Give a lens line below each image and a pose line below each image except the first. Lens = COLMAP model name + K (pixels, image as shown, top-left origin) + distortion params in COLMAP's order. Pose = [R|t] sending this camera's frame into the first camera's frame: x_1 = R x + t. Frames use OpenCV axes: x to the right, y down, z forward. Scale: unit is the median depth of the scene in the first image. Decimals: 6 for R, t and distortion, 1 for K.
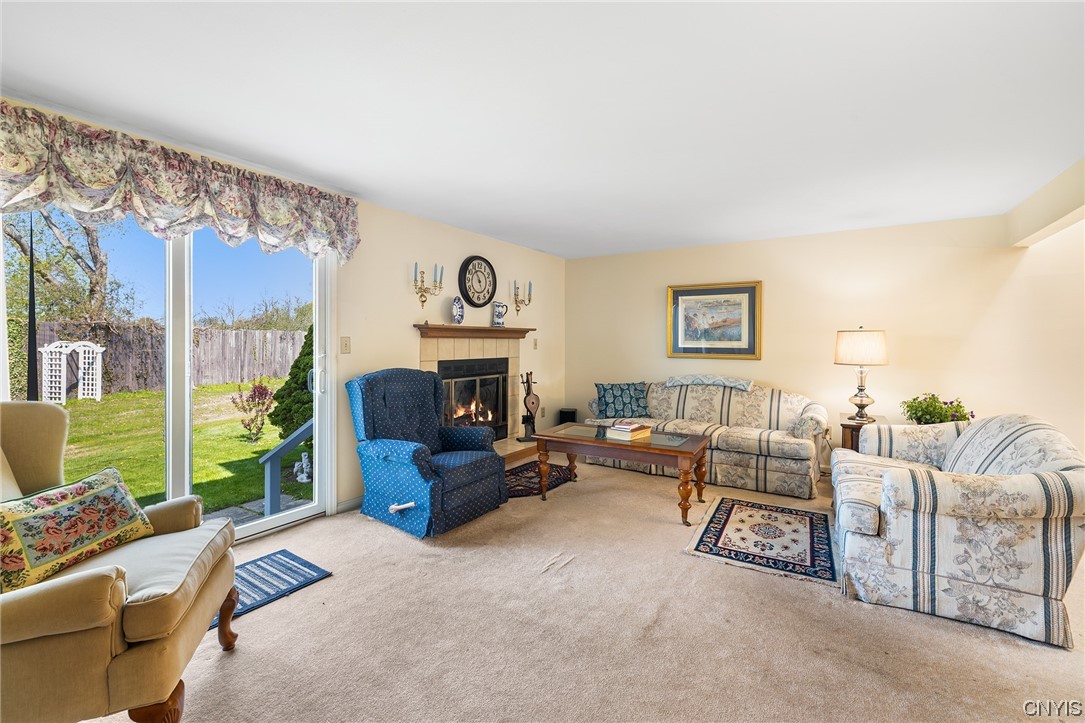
lens RADIAL K [[475.2, 0, 537.1], [0, 475.2, 340.4], [0, 0, 1]] dist [0.002578, -0.000075]
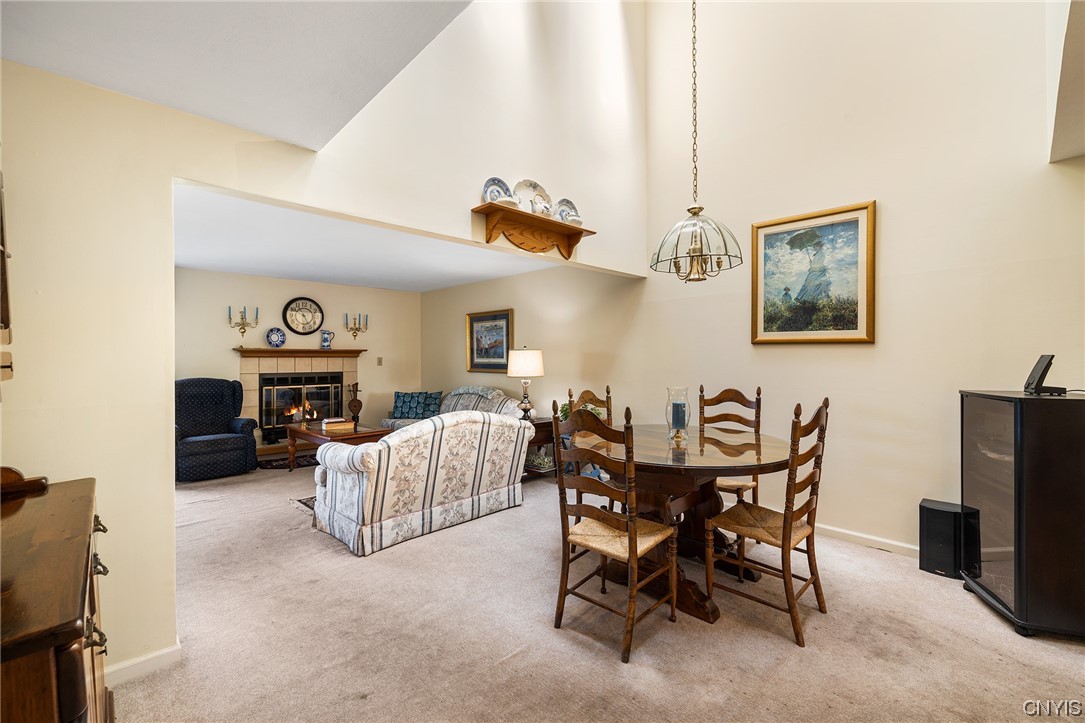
lens RADIAL K [[463.1, 0, 543.2], [0, 463.1, 358.9], [0, 0, 1]] dist [-0.000970, -0.000057]
pose [[0.973062, -0.005638, -0.230476, 0.823299], [0.006195, 0.999979, 0.001692, 0.001440], [0.230462, -0.003074, 0.973076, -0.133171]]
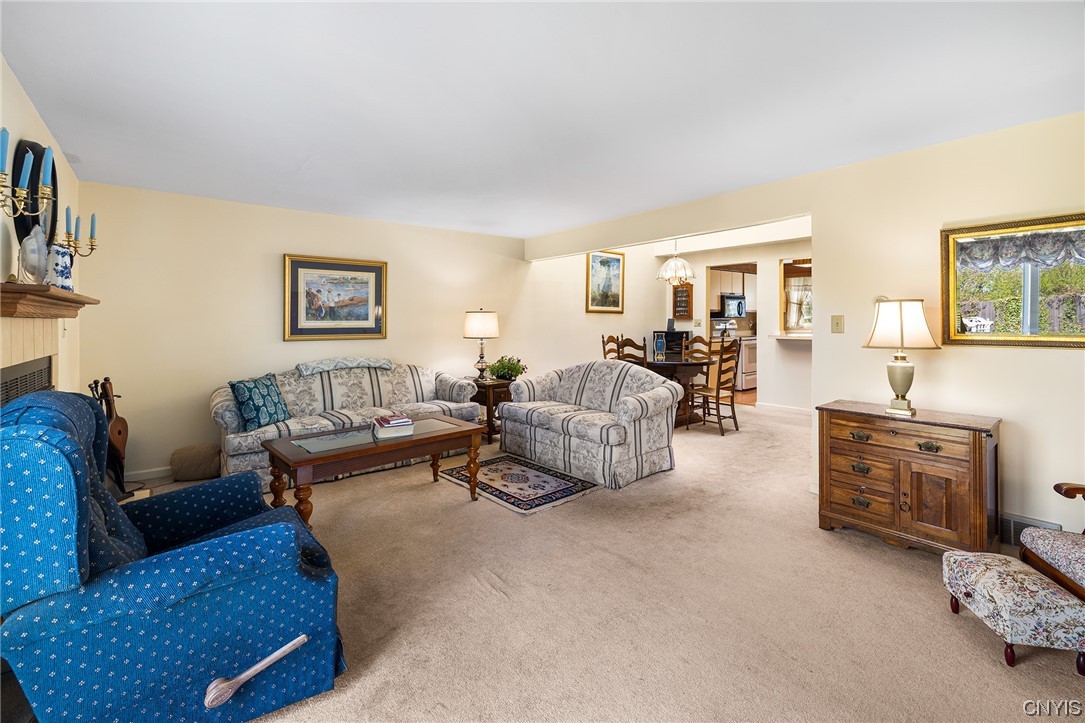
lens RADIAL K [[473.4, 0, 545.6], [0, 473.4, 317.5], [0, 0, 1]] dist [0.000161, -0.000077]
pose [[0.308356, 0.000821, 0.951271, -0.401445], [0.005344, 0.999982, -0.002595, -0.000273], [-0.951256, 0.005884, 0.308347, 0.357668]]
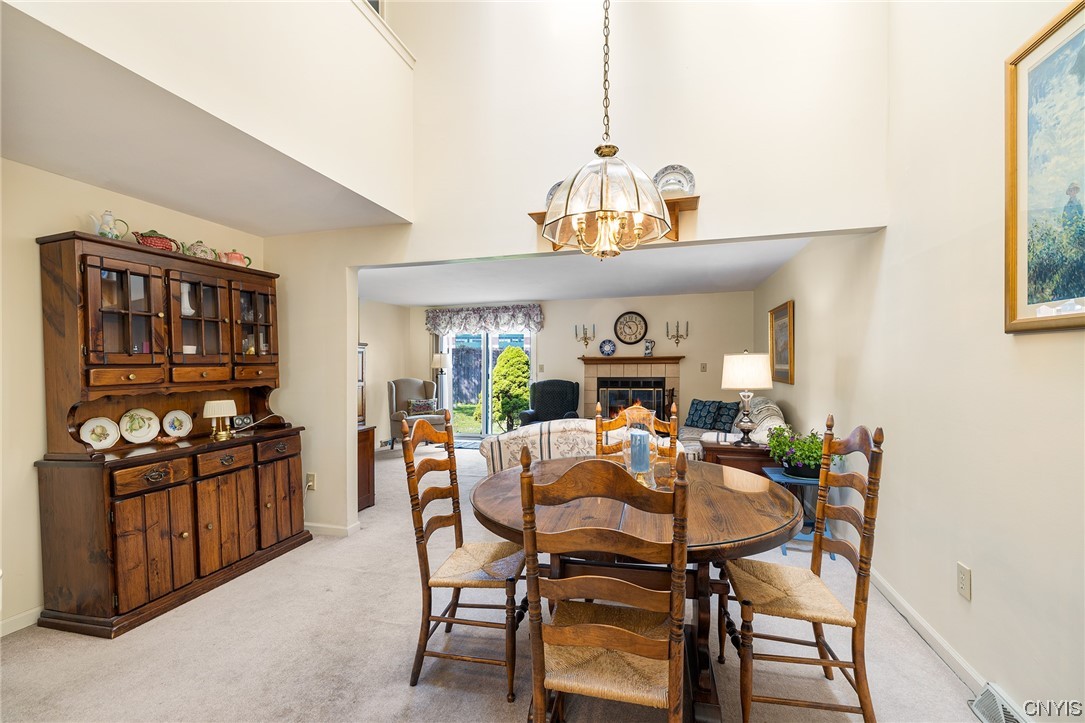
lens RADIAL K [[457.3, 0, 545.1], [0, 457.3, 363.5], [0, 0, 1]] dist [0.001364, 0.000085]
pose [[0.299112, -0.008520, -0.954180, 1.190851], [0.009026, 0.999941, -0.006100, 0.000394], [0.954175, -0.006788, 0.299171, 0.267766]]
